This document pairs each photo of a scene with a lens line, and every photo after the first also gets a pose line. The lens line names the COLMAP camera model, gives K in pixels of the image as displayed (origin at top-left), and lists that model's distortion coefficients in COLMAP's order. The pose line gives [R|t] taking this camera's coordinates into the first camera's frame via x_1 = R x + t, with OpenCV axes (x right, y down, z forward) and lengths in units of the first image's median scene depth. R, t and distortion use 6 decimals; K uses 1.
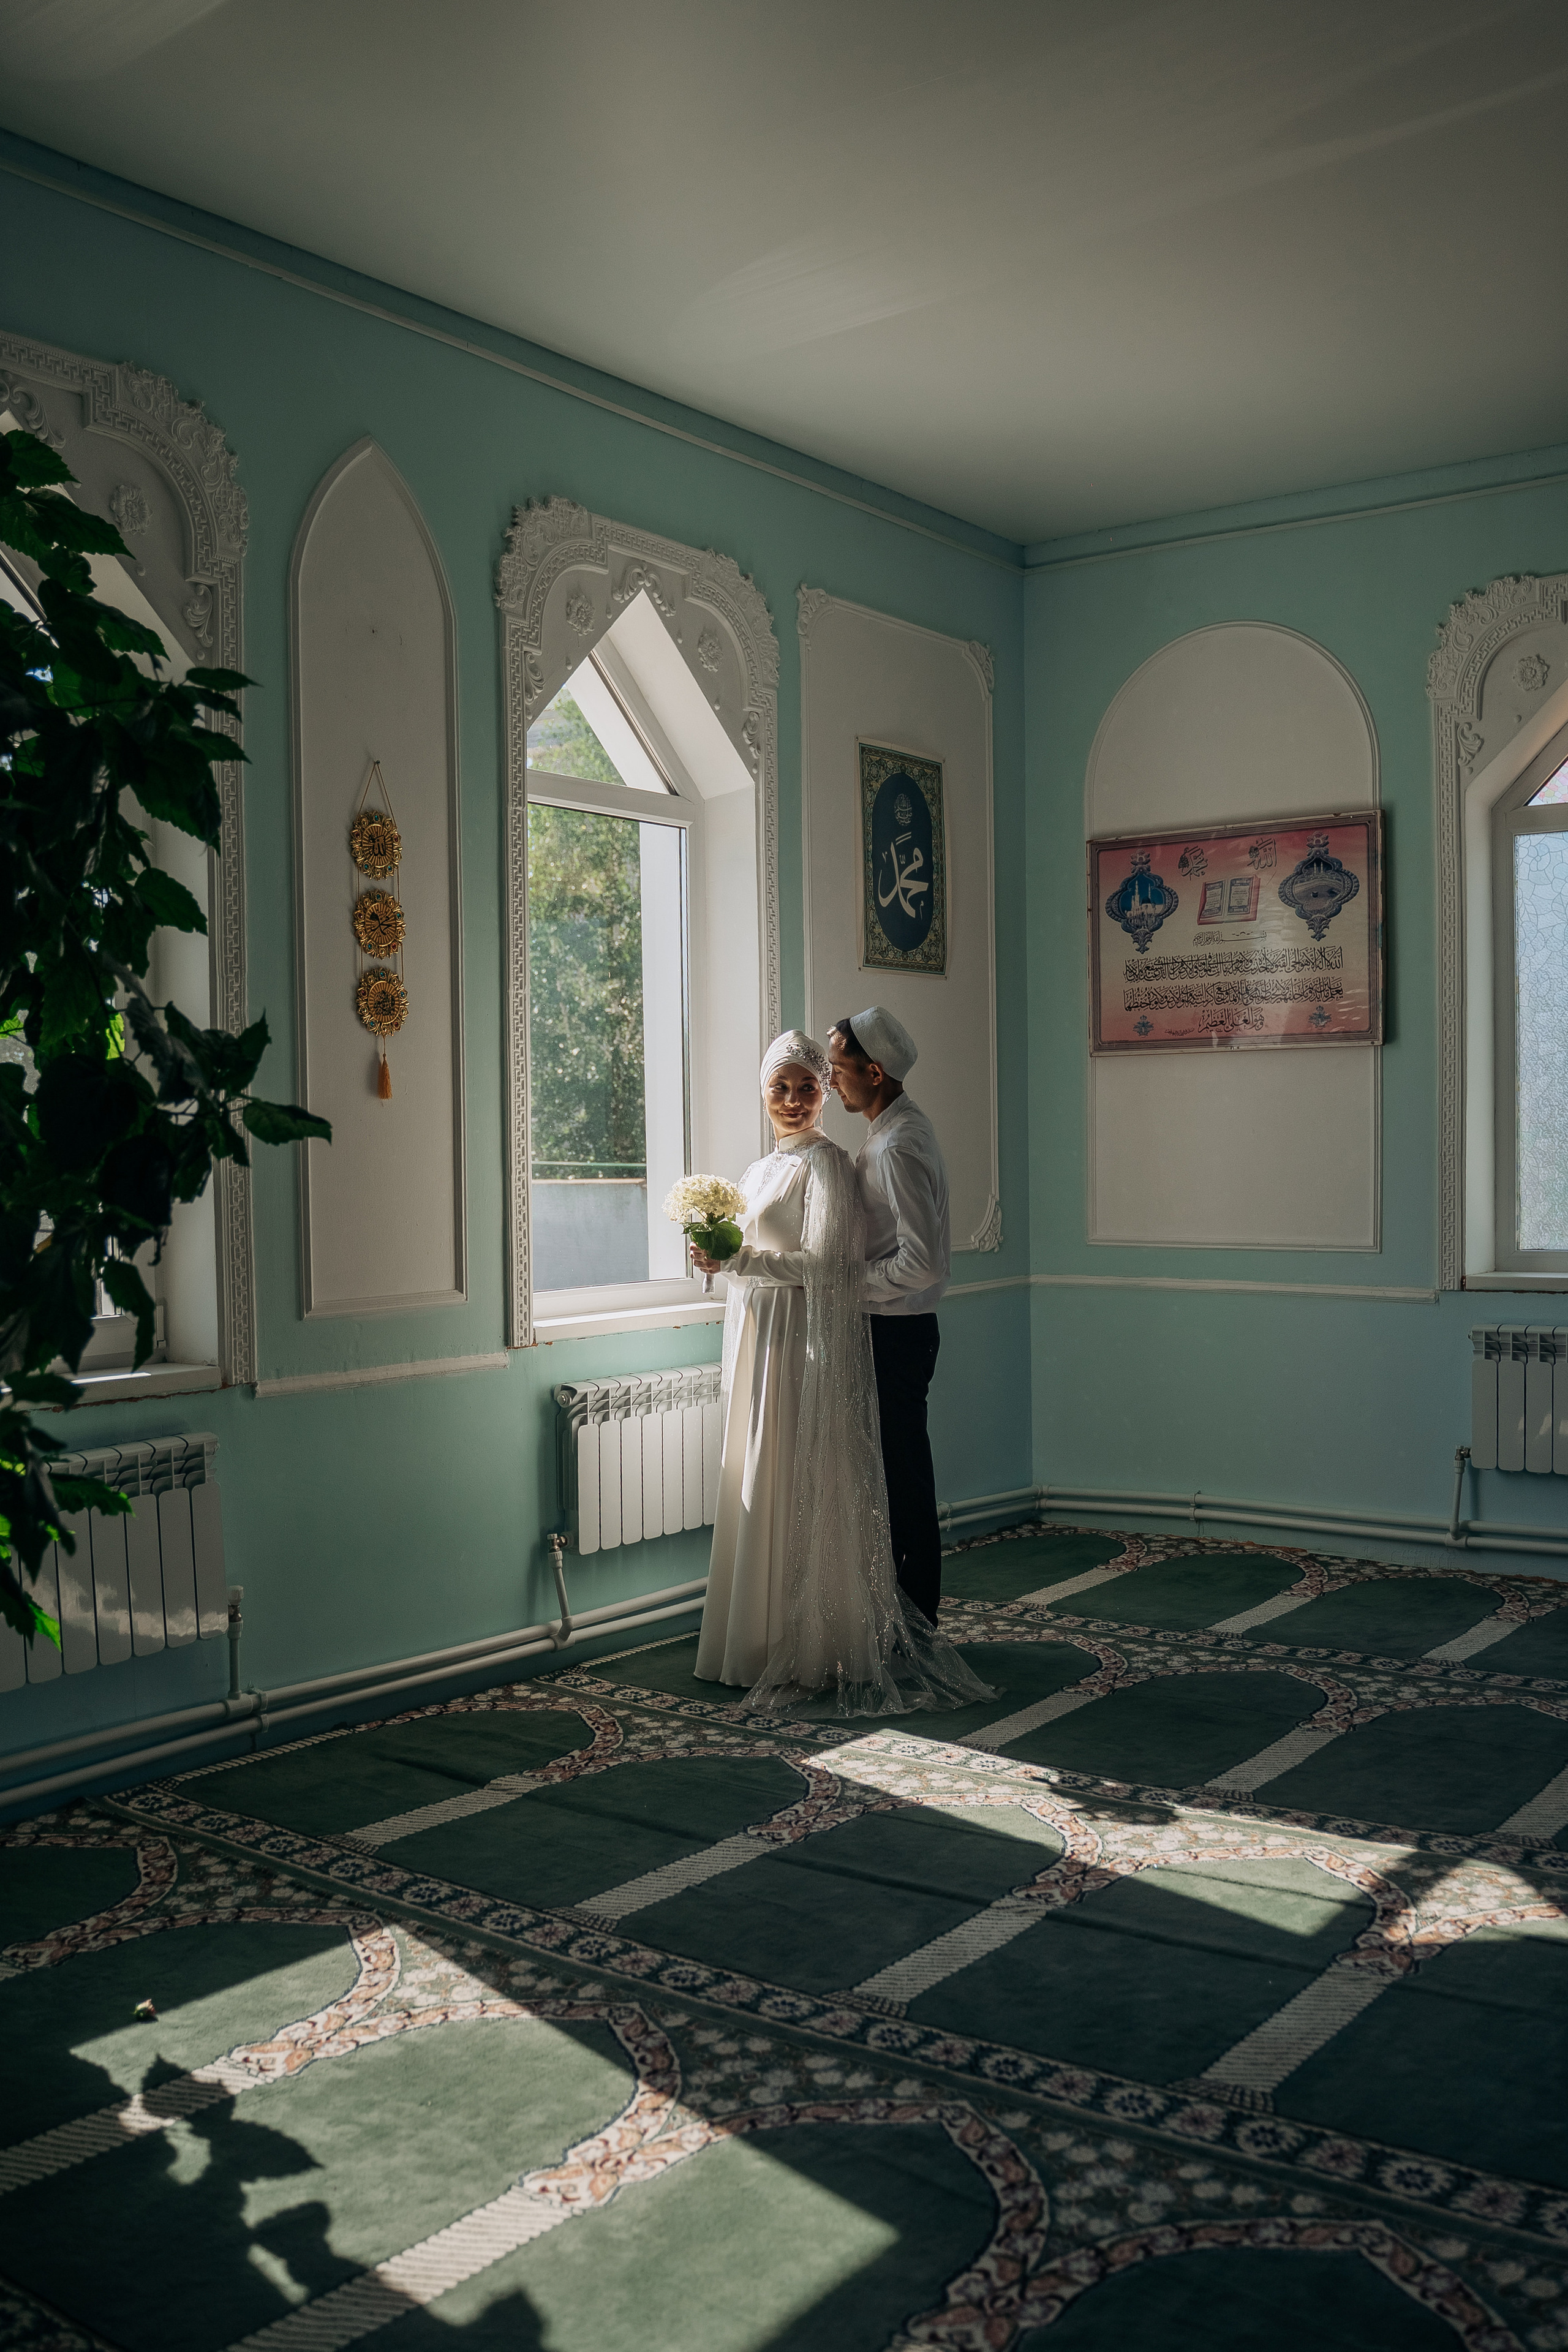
lens RADIAL K [[2186.7, 0, 833.7], [0, 2186.7, 1289.7], [0, 0, 1]] dist [-0.083537, 0.000000]
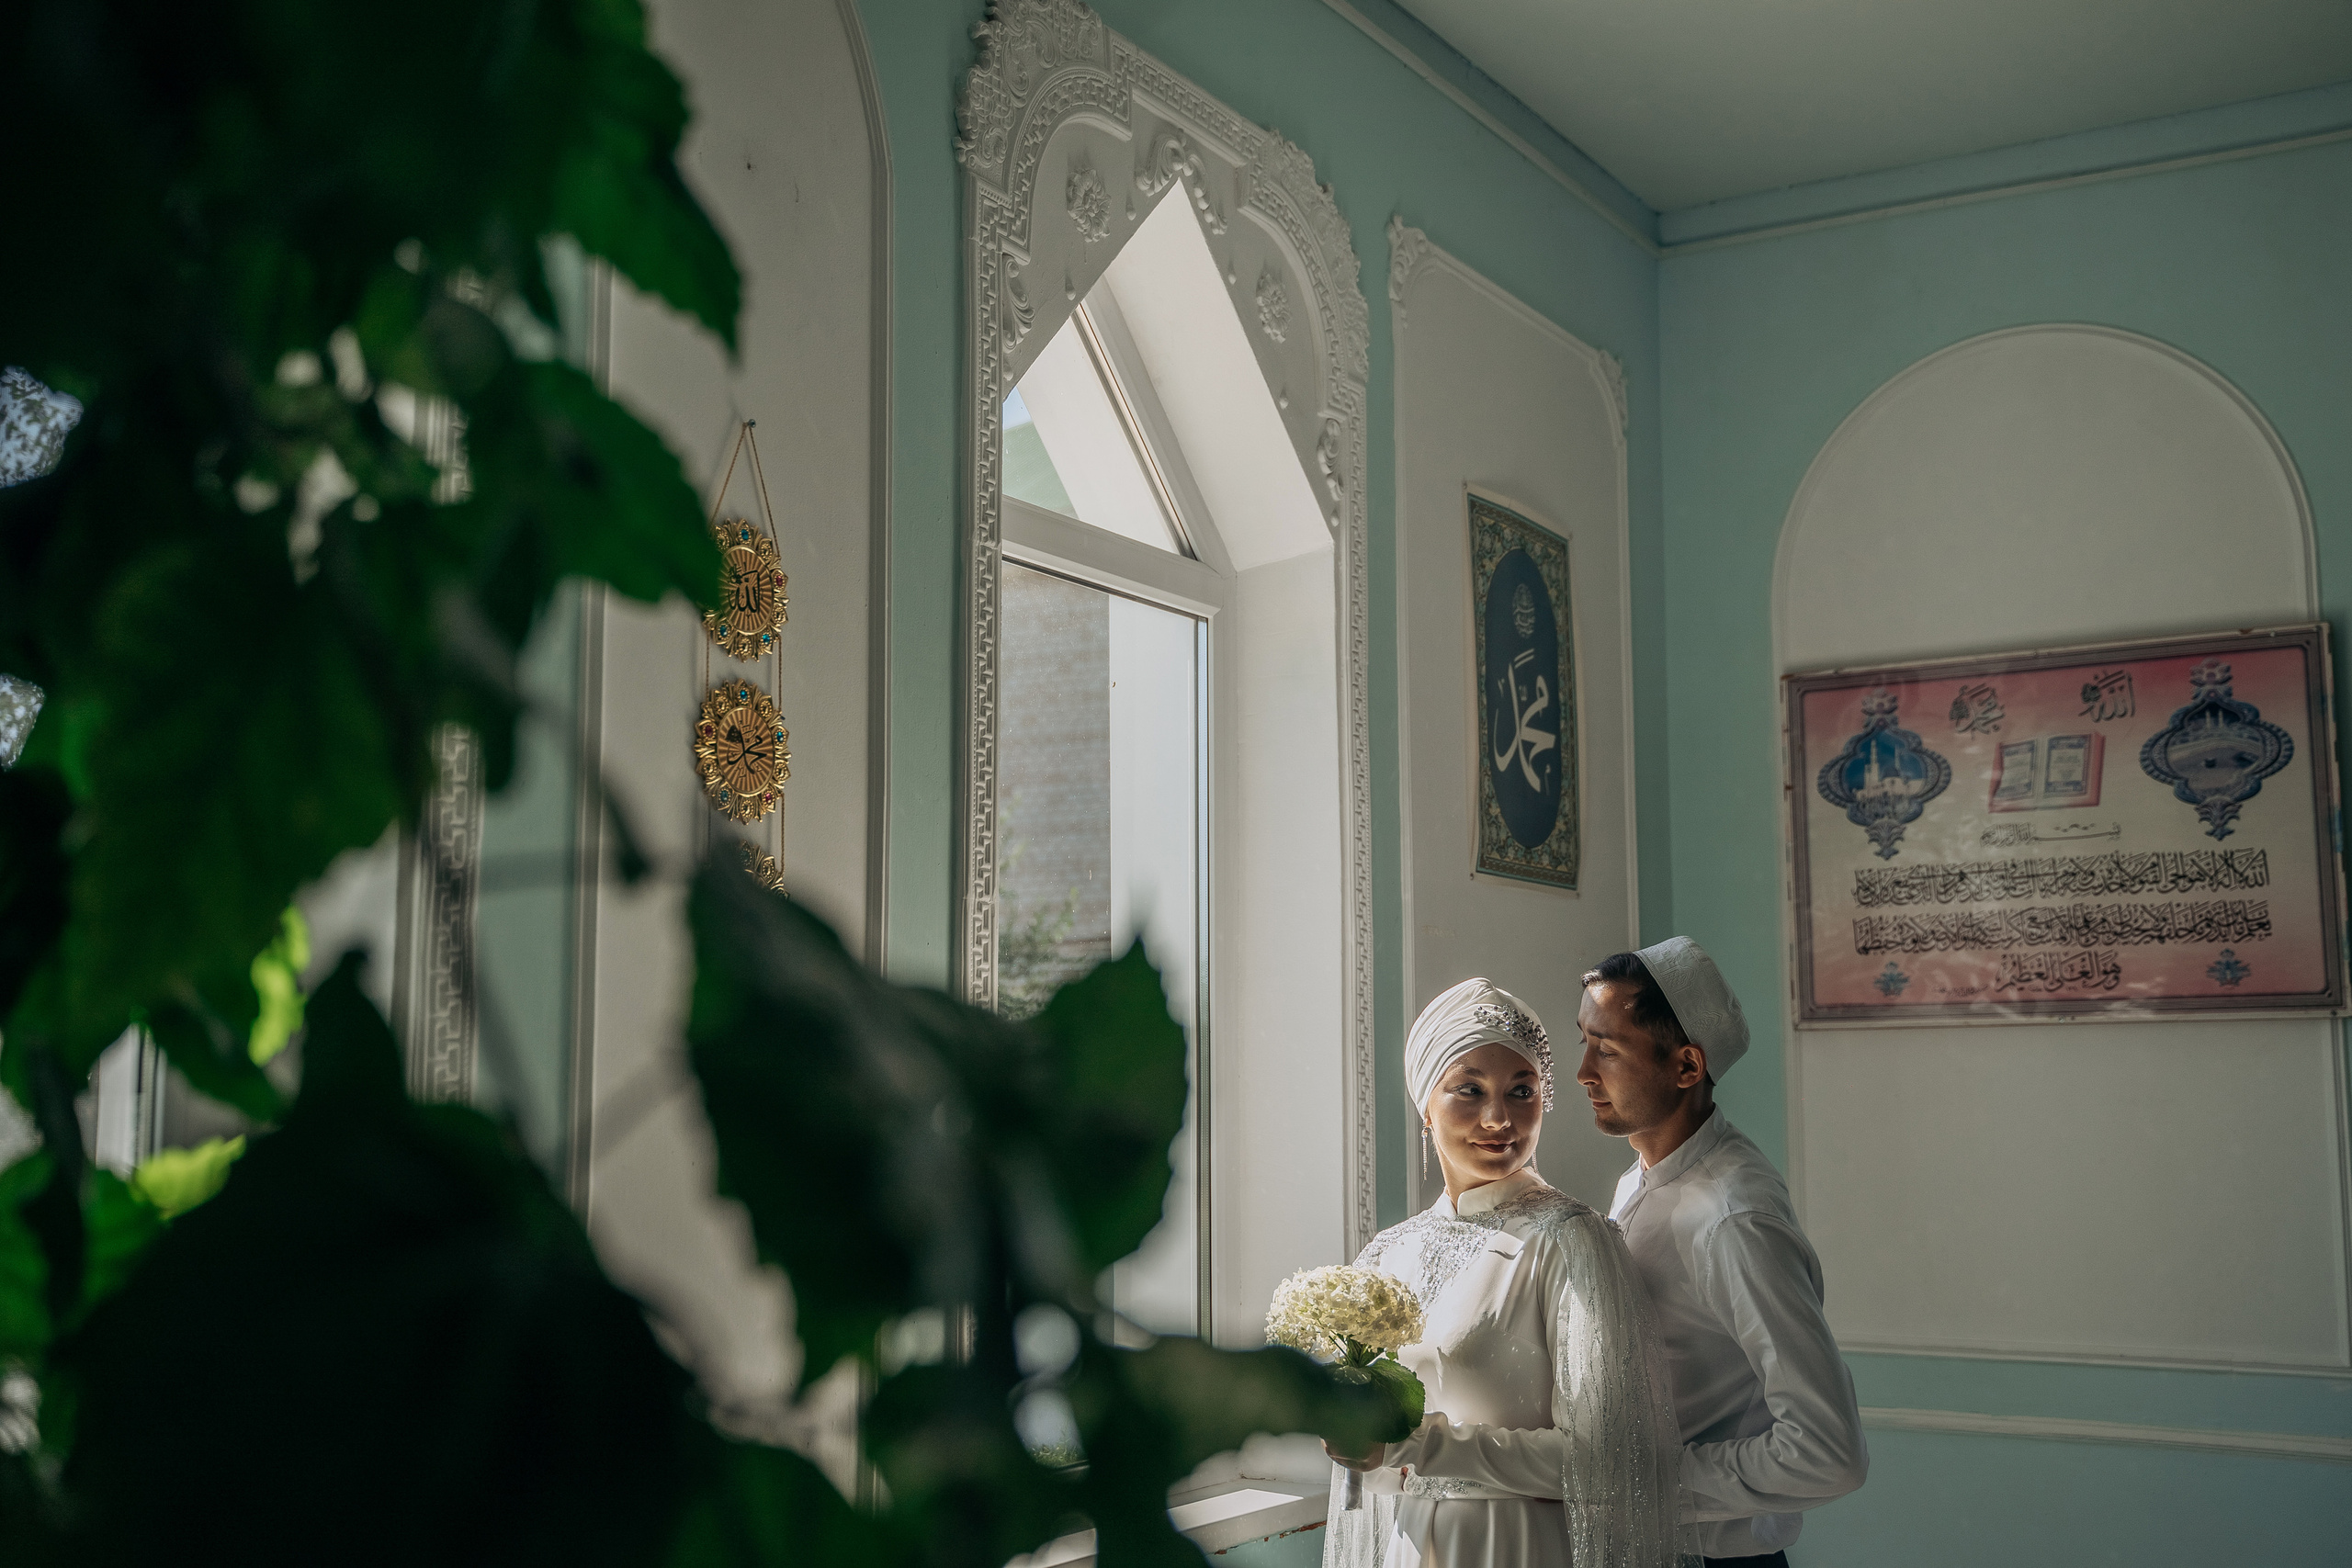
lens RADIAL K [[2663.4, 0, 1188.1], [0, 2663.4, 801.6], [0, 0, 1]] dist [0.007363, 0.000000]
pose [[0.996321, 0.017418, 0.083914, -0.140878], [-0.001749, 0.983059, -0.183280, -0.043854], [-0.085684, 0.182458, 0.979473, 0.367167]]
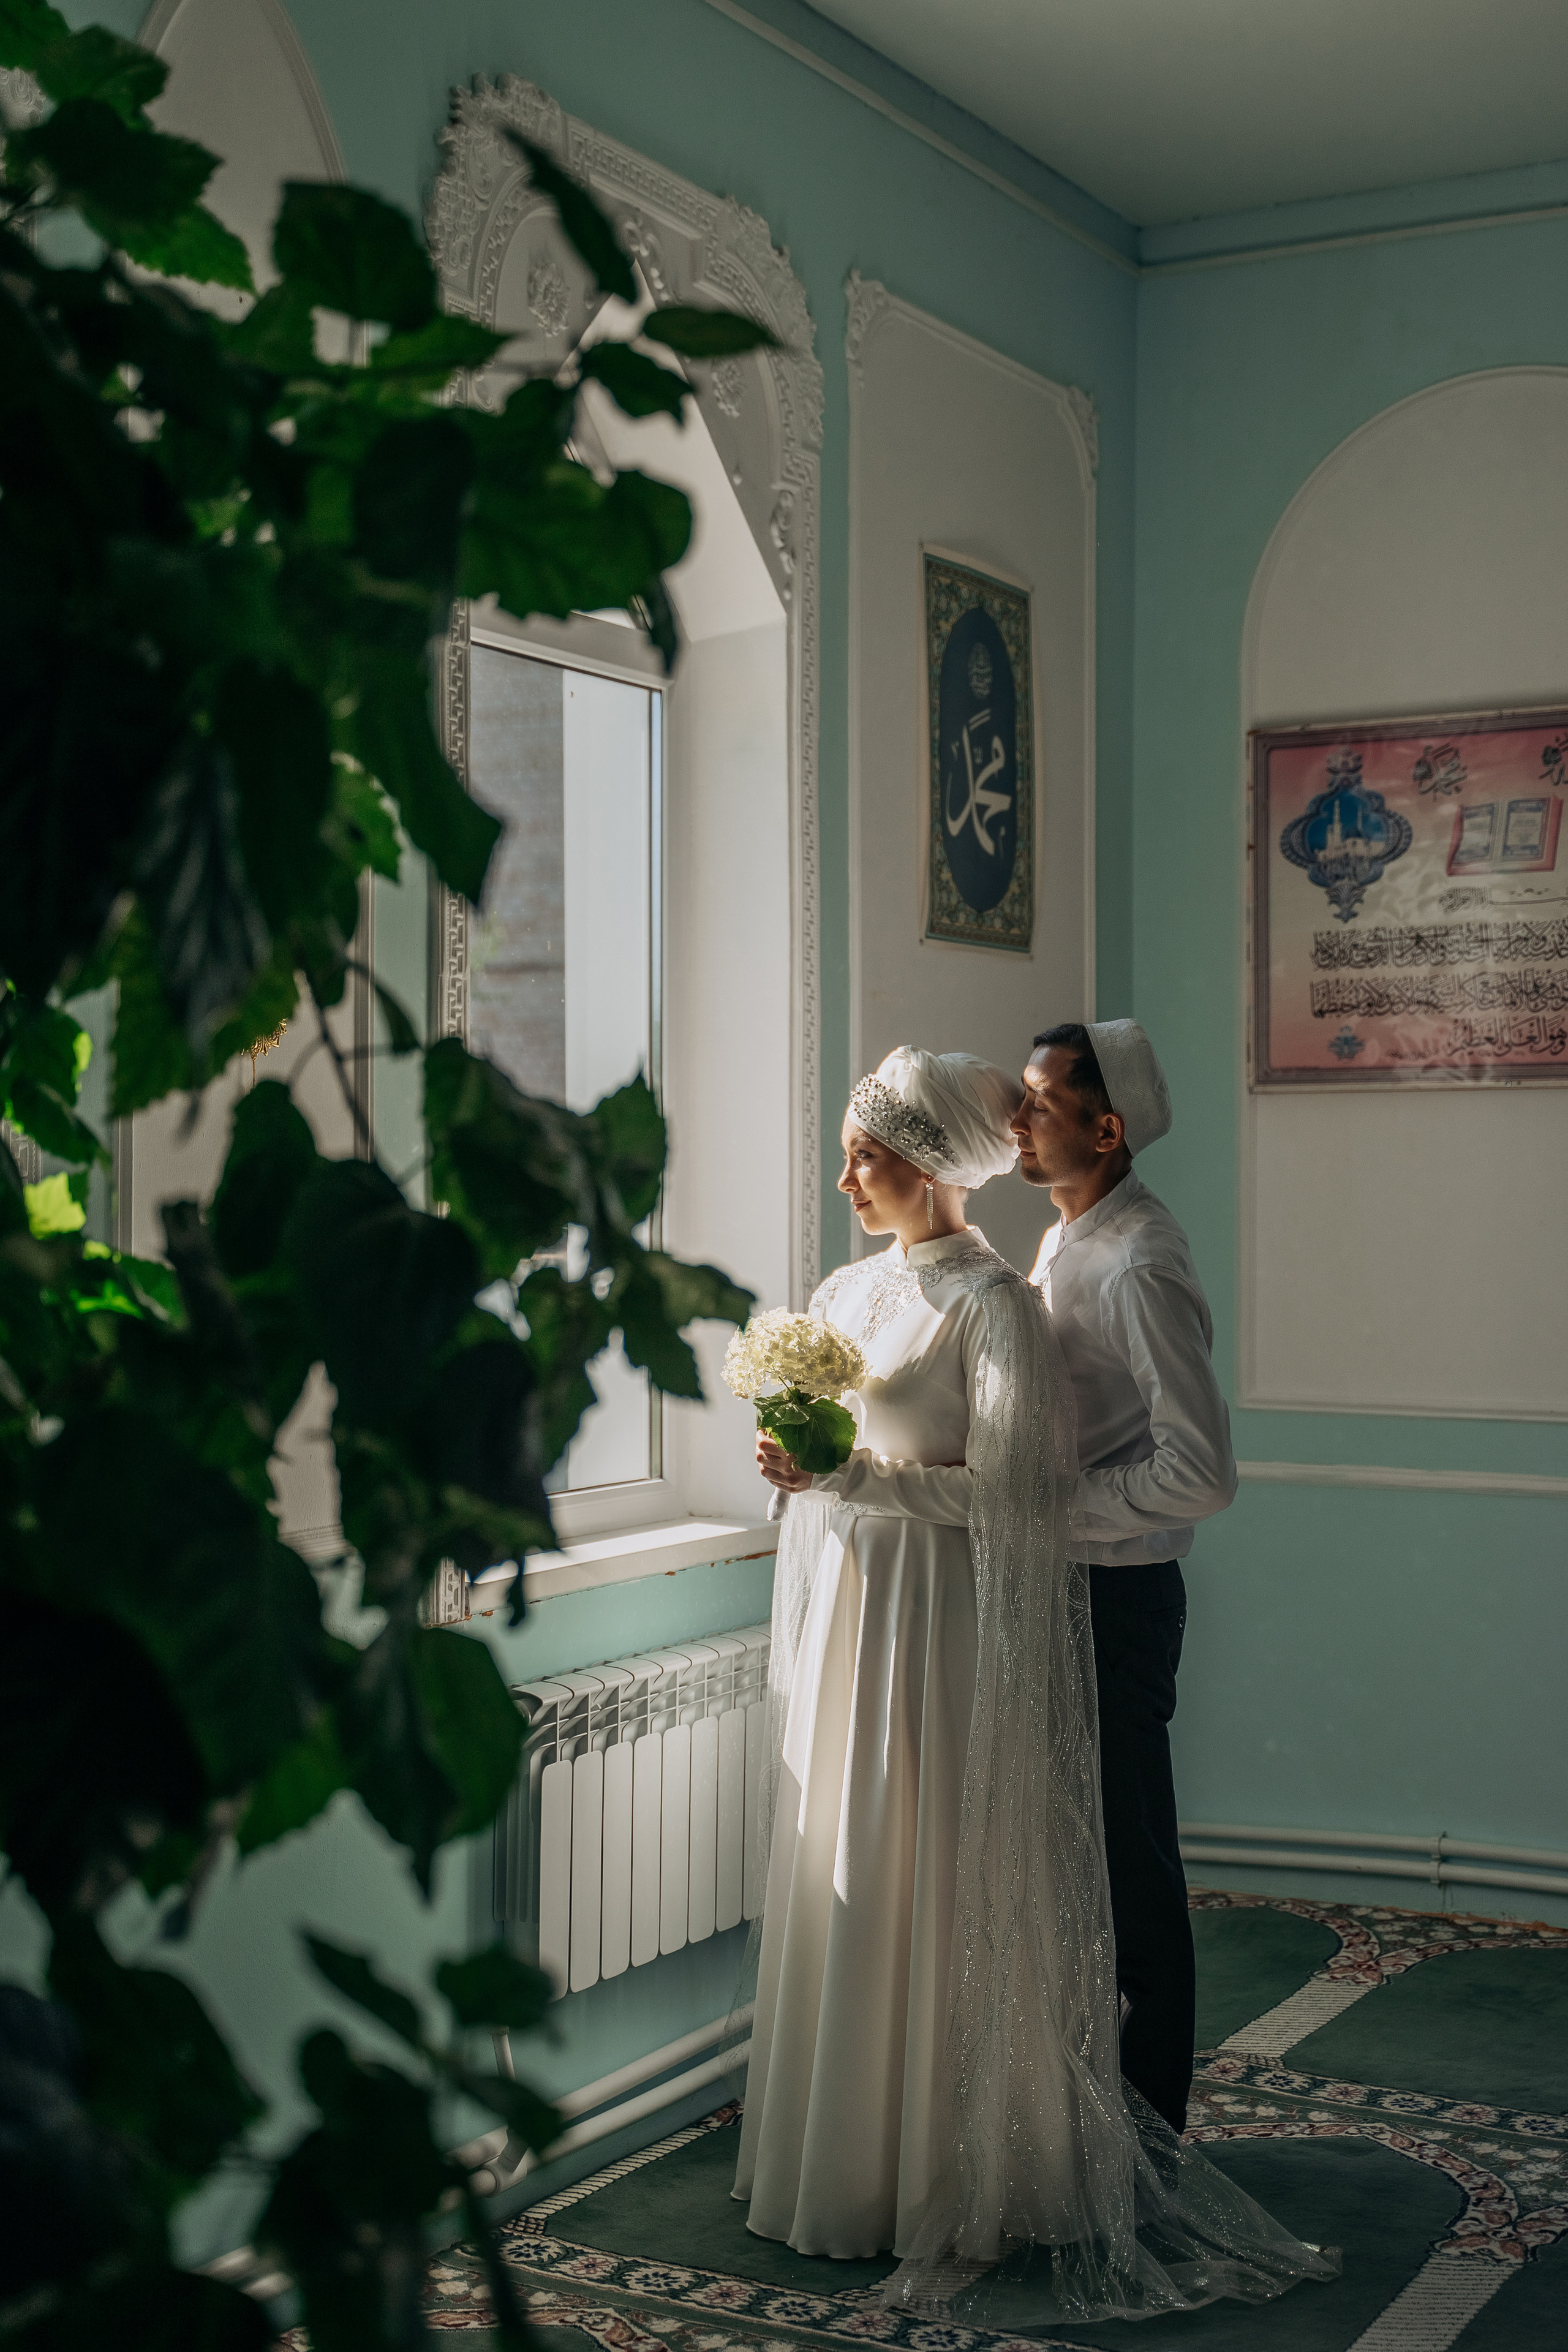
lens RADIAL K [[3358.4, 0, 800.9], [0, 3358.4, 1213.1], [0, 0, 1]] dist [0.107785, 0.000000]
pose [[0.990545, 0.010149, 0.136814, -0.164262], [-0.002209, 0.998311, -0.058059, -0.026453], [-0.137172, 0.057208, 0.988894, 0.141752]]
